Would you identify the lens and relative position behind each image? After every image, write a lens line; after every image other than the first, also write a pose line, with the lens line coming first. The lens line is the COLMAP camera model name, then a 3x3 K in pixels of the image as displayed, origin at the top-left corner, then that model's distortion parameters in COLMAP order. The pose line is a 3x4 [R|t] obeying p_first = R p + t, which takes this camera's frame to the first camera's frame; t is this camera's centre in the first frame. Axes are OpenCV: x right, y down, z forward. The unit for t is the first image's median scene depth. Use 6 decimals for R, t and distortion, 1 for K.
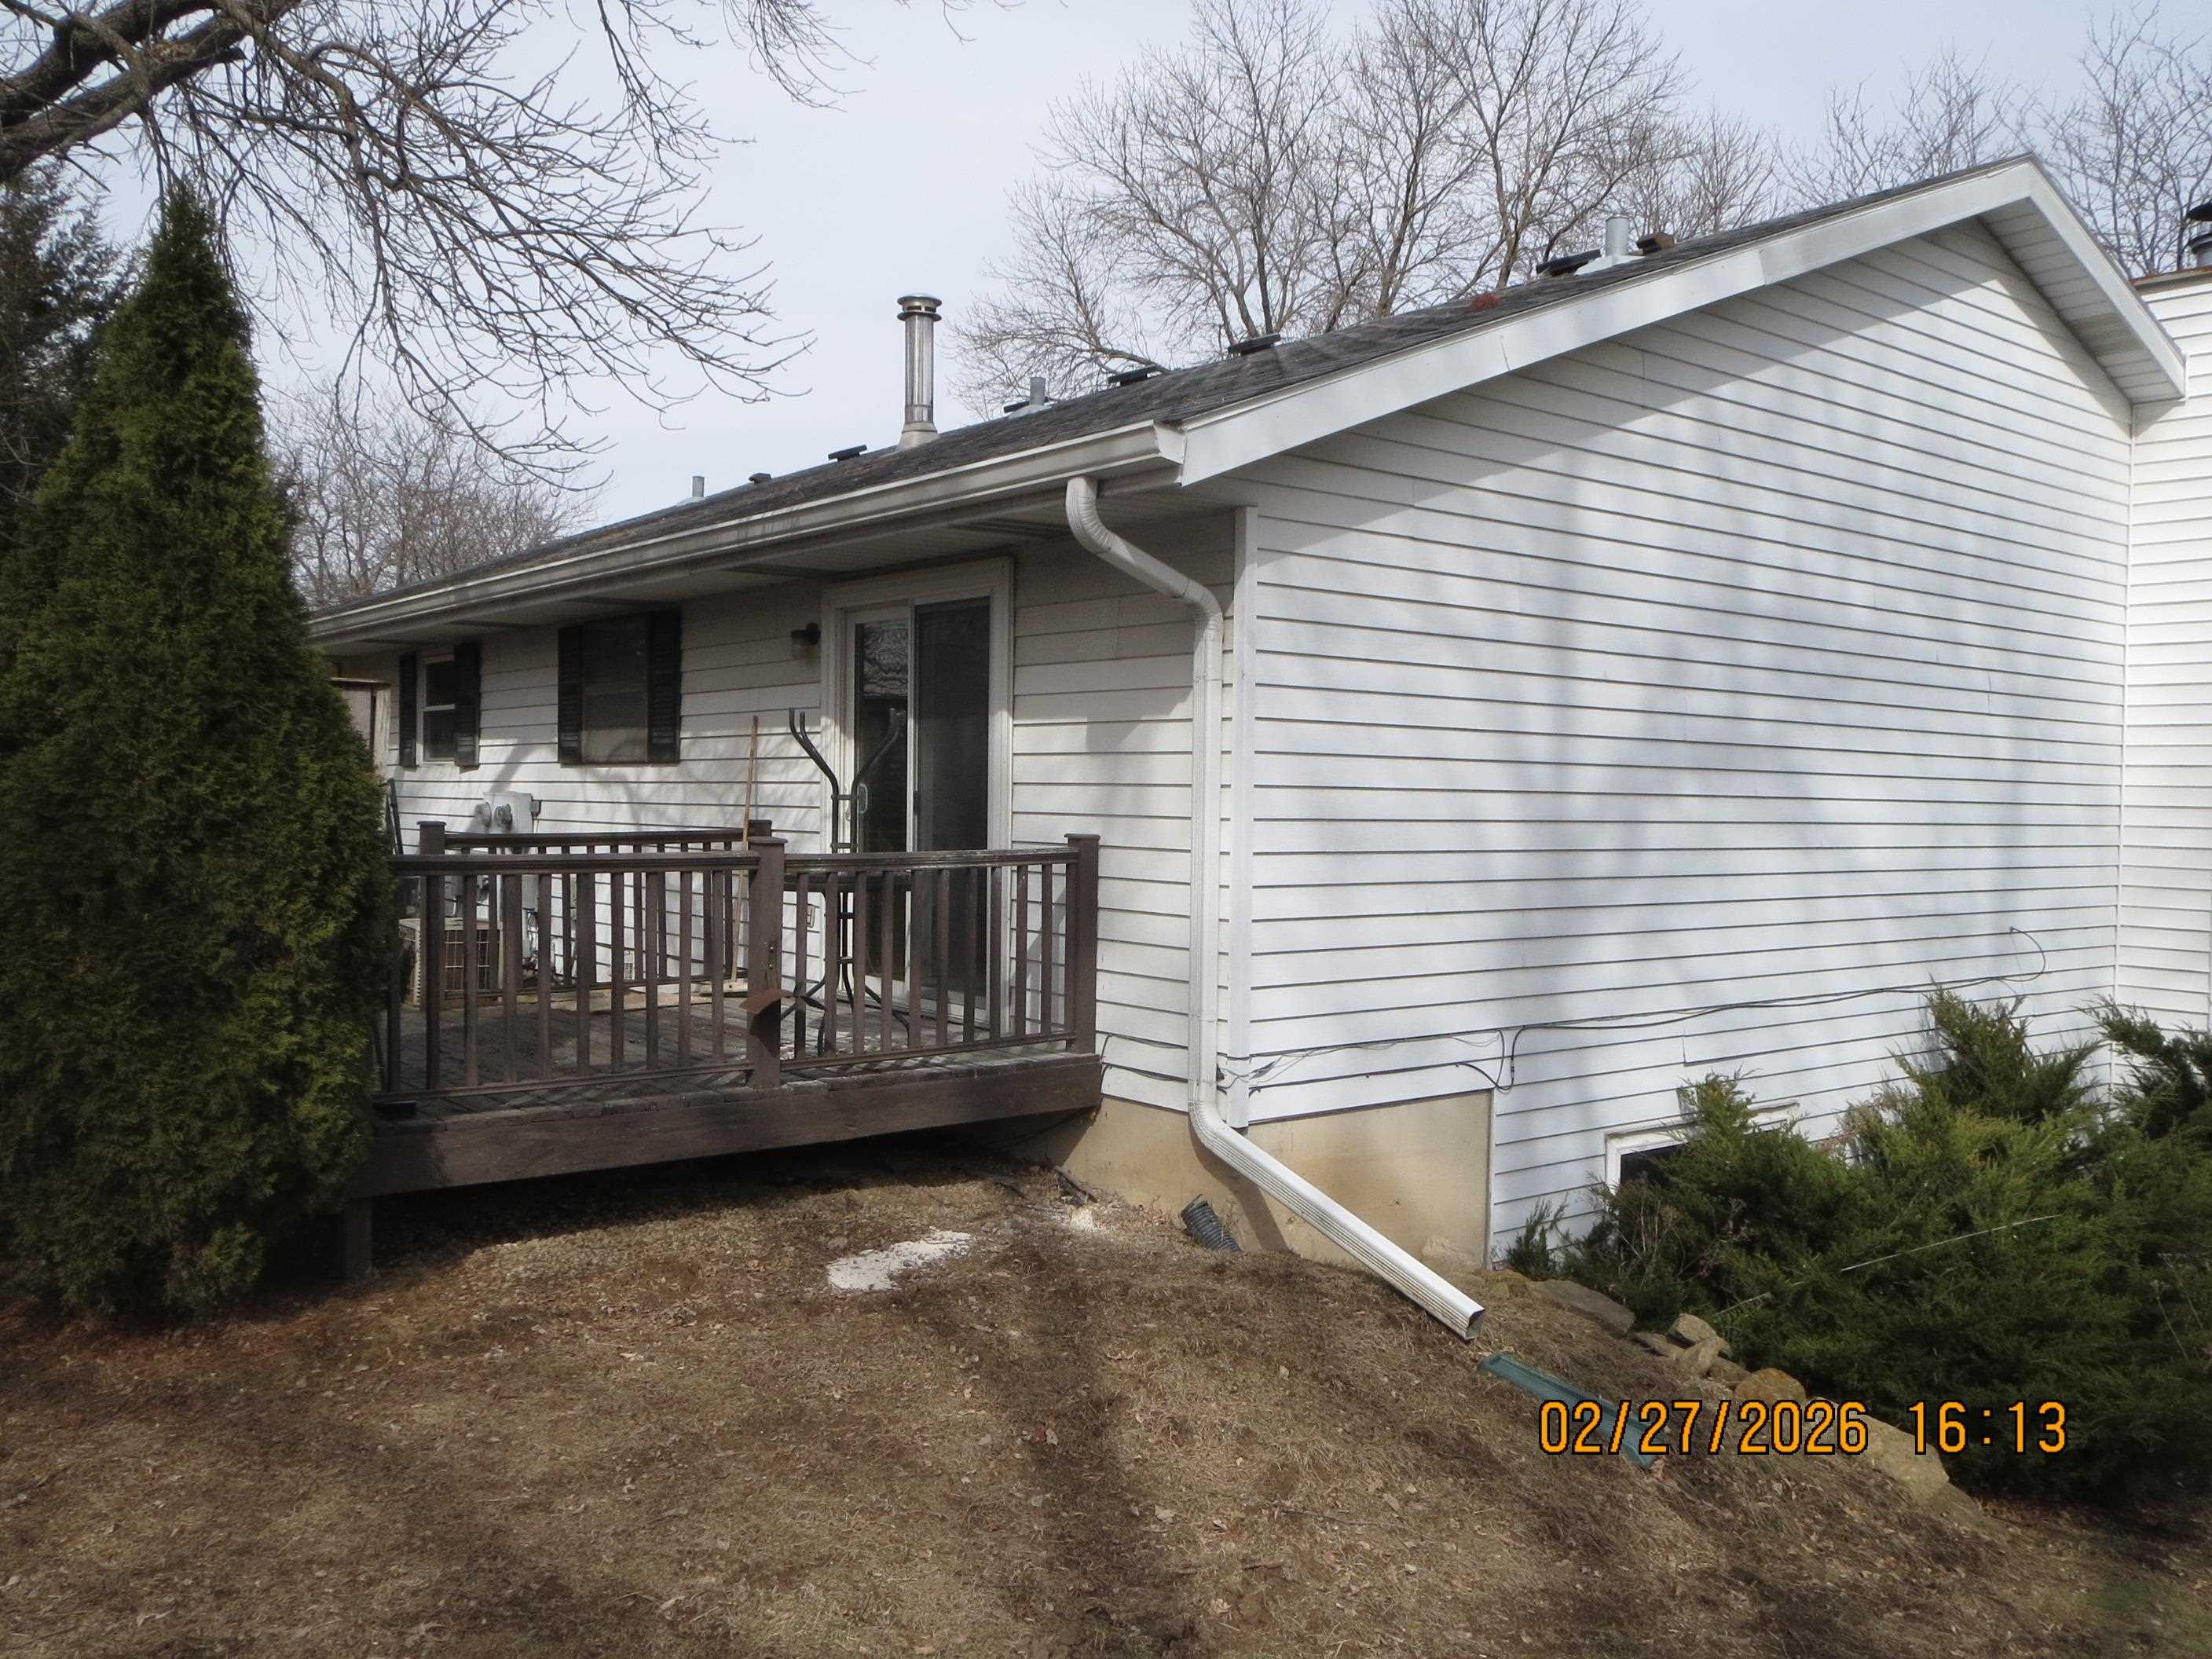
lens RADIAL K [[1843.9, 0, 1106.0], [0, 1843.9, 829.5], [0, 0, 1]] dist [-0.024529, 0.018973]
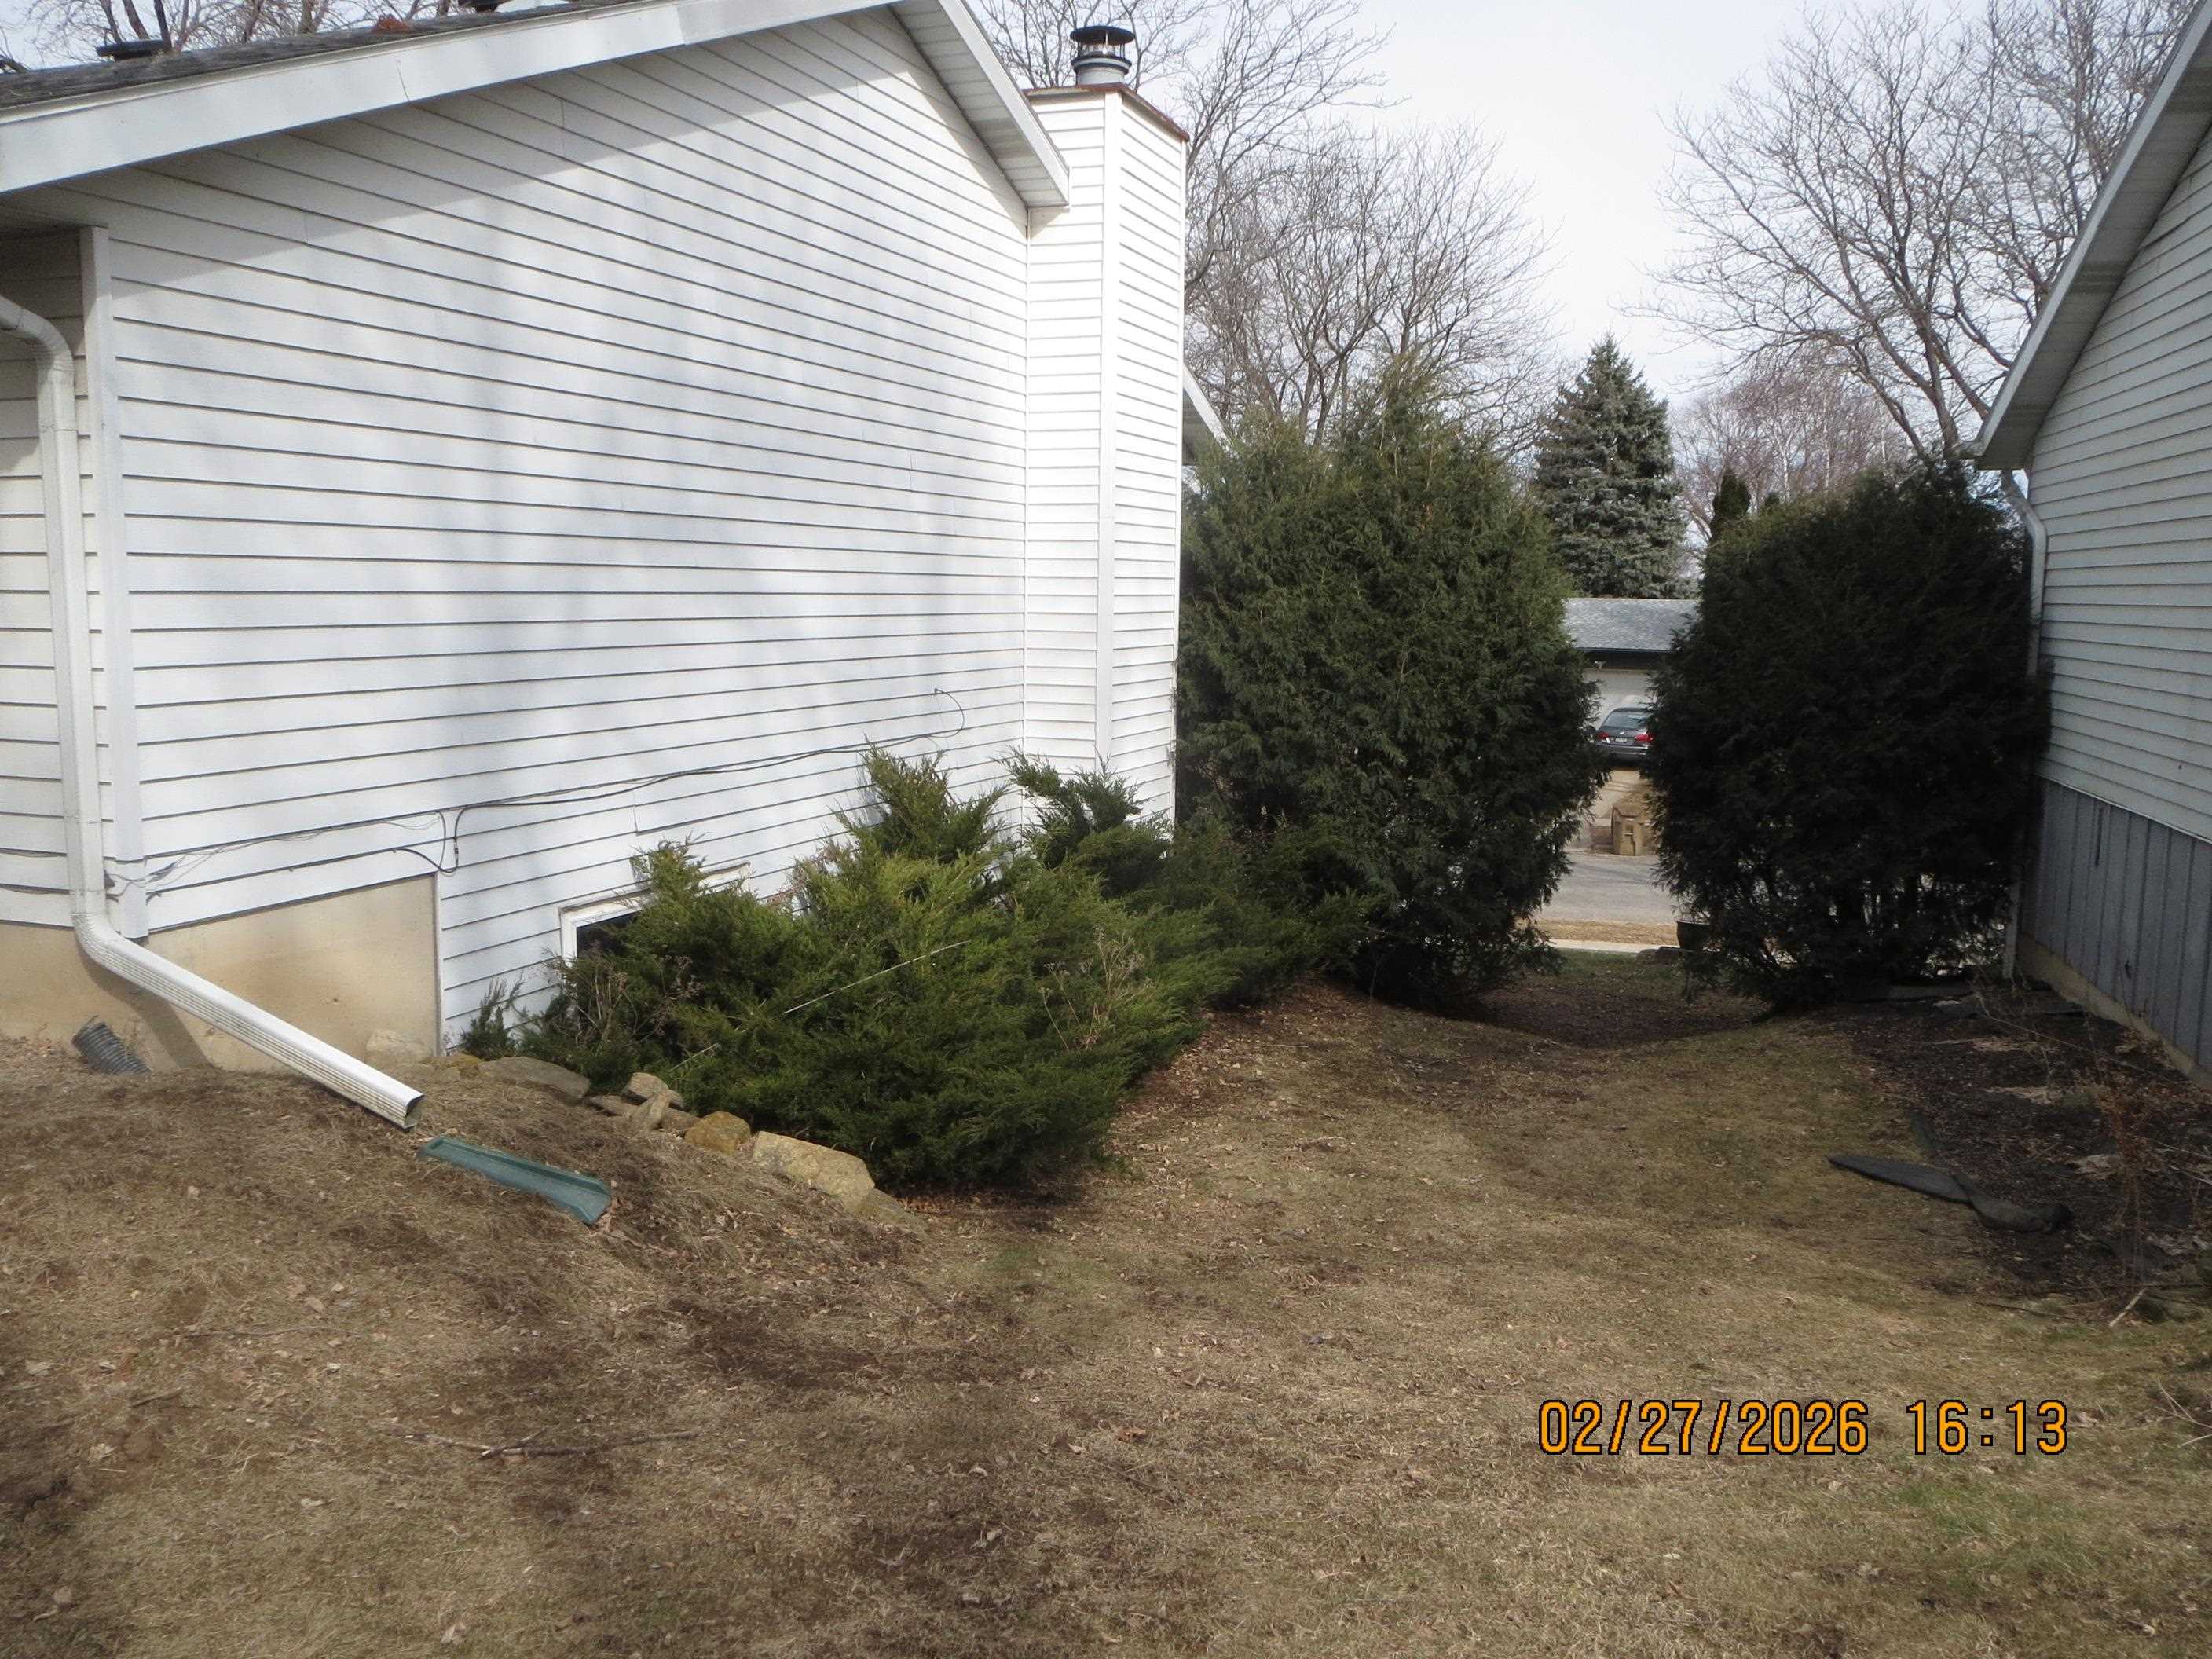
lens RADIAL K [[1837.0, 0, 1106.0], [0, 1837.0, 829.5], [0, 0, 1]] dist [-0.028475, 0.014150]
pose [[0.862883, -0.074412, 0.499896, 0.036941], [0.016670, 0.992754, 0.119002, 0.010865], [-0.505129, -0.094352, 0.857871, 0.003594]]
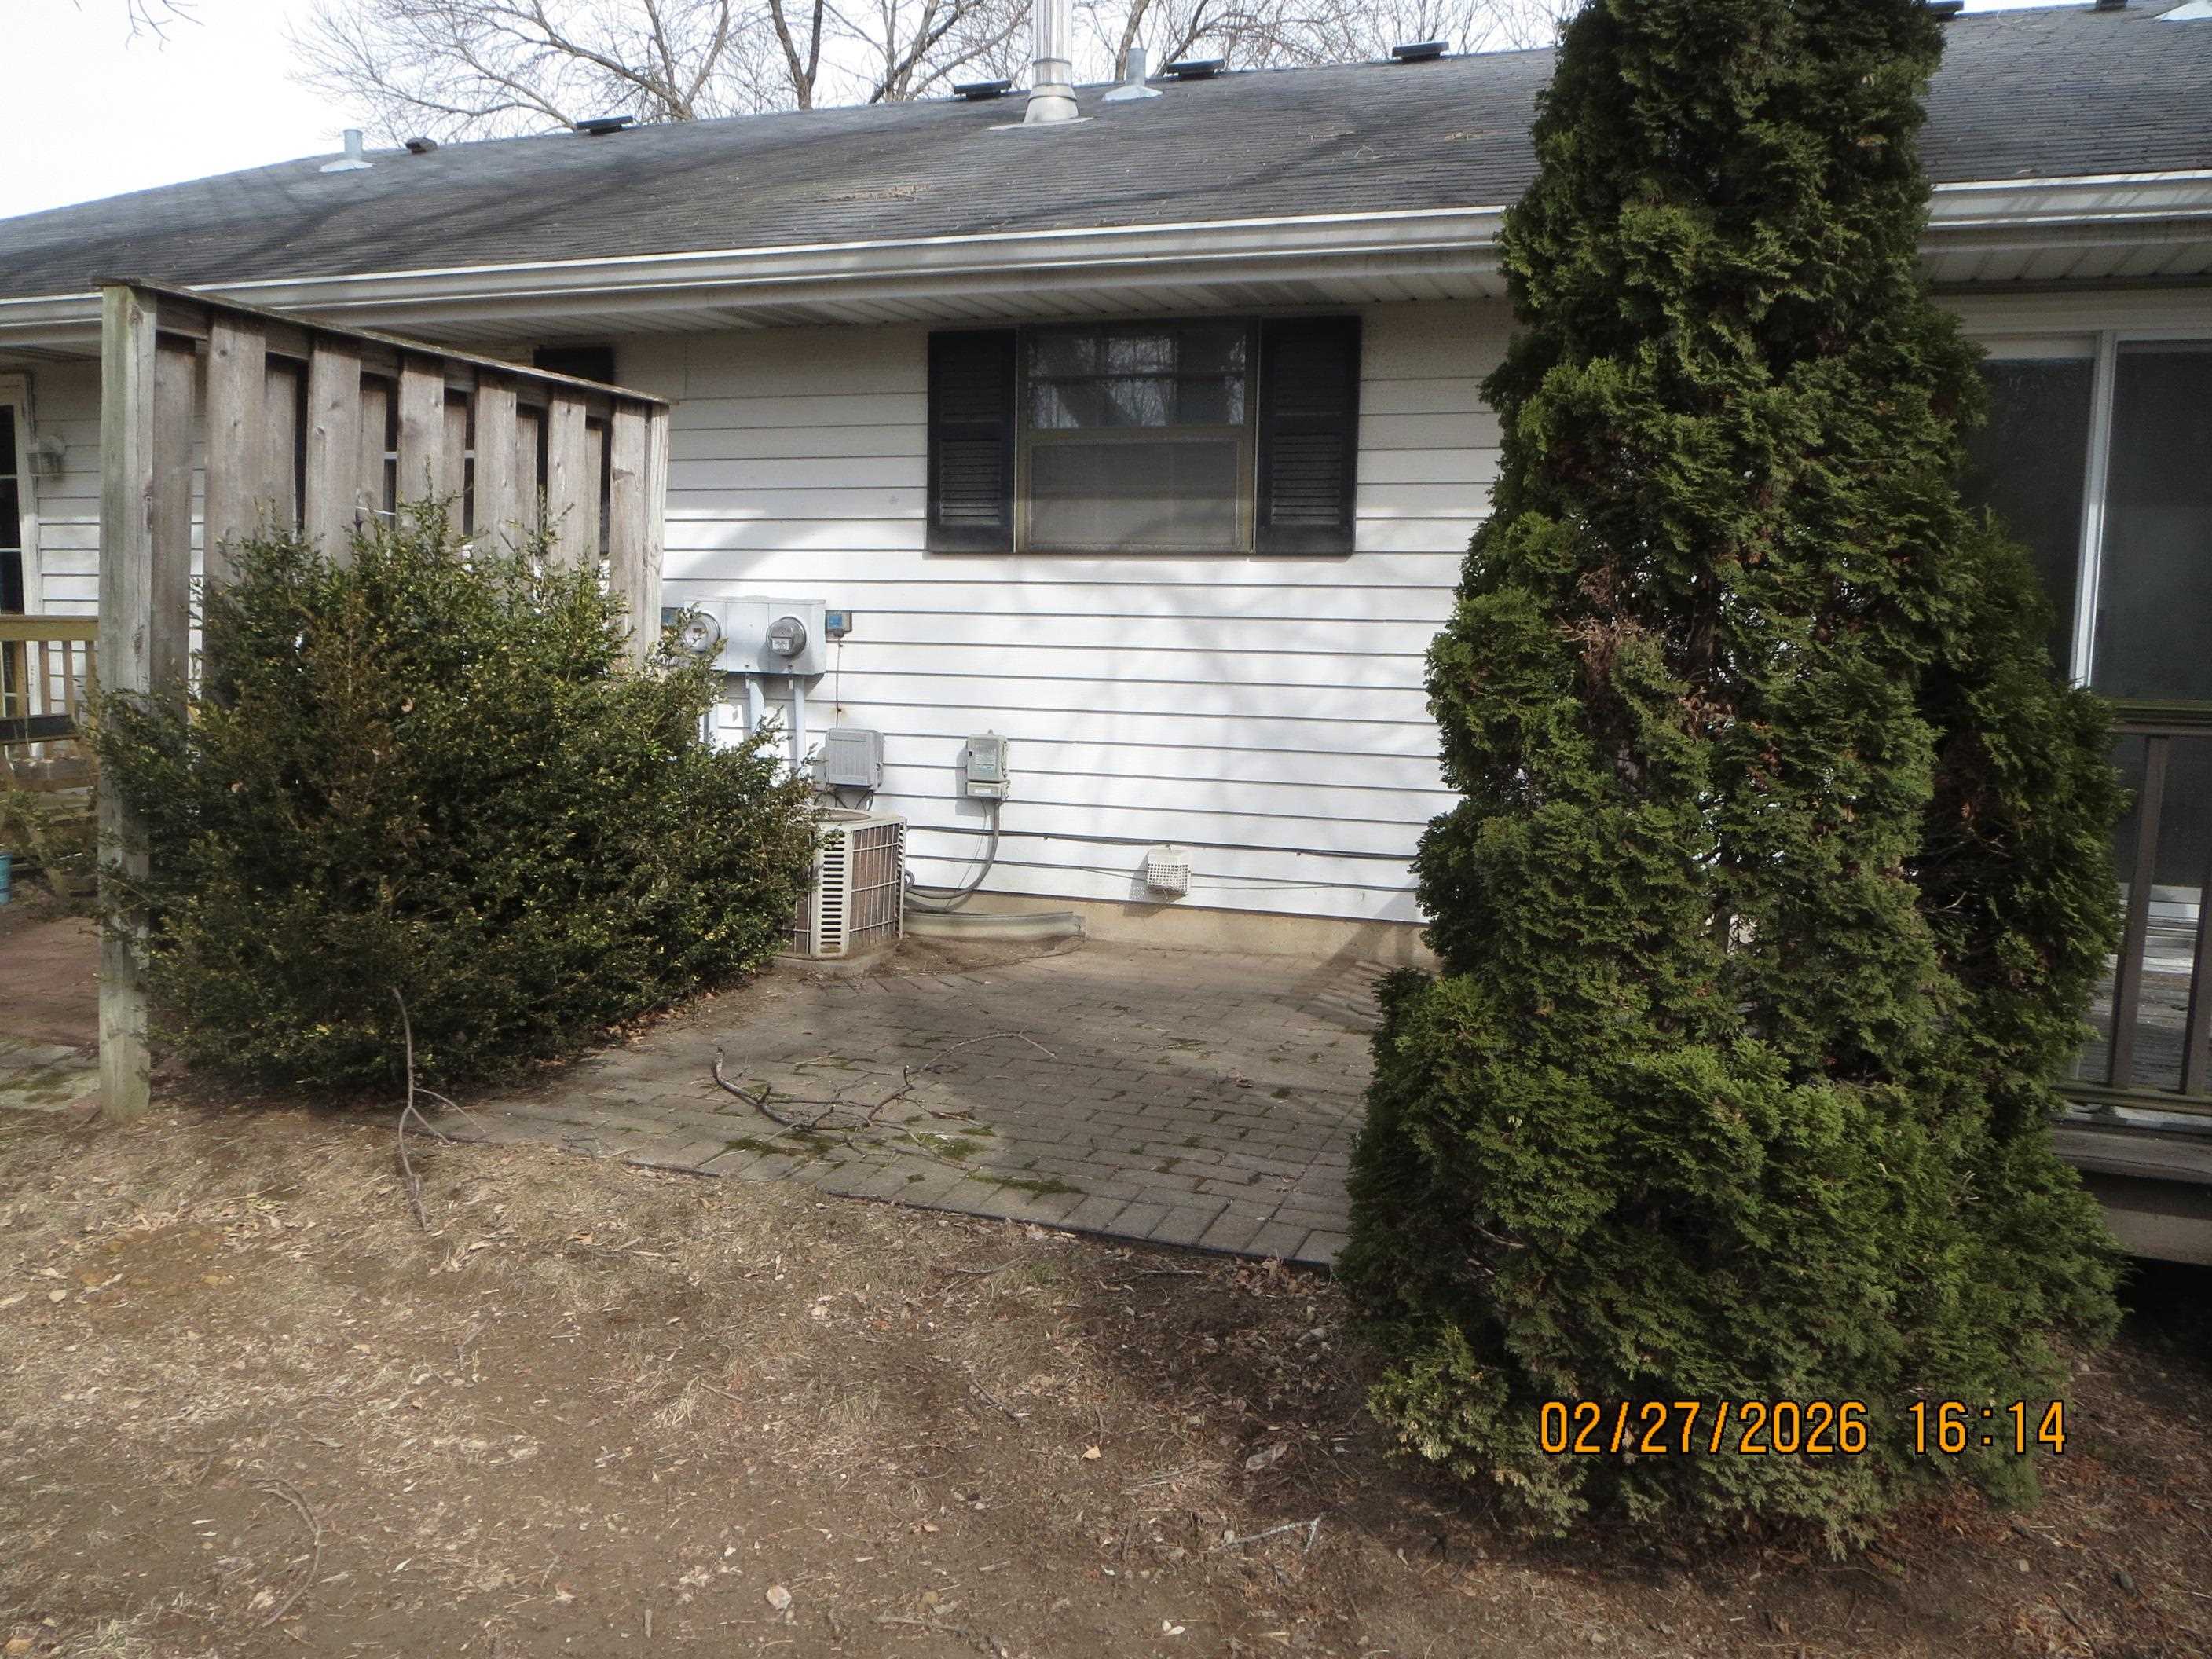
lens RADIAL K [[1837.0, 0, 1106.0], [0, 1837.0, 829.5], [0, 0, 1]] dist [-0.028475, 0.014150]
pose [[0.846776, -0.074415, 0.526719, -1.211696], [0.009566, 0.992137, 0.124791, -0.040948], [-0.531864, -0.100631, 0.840830, 0.905622]]
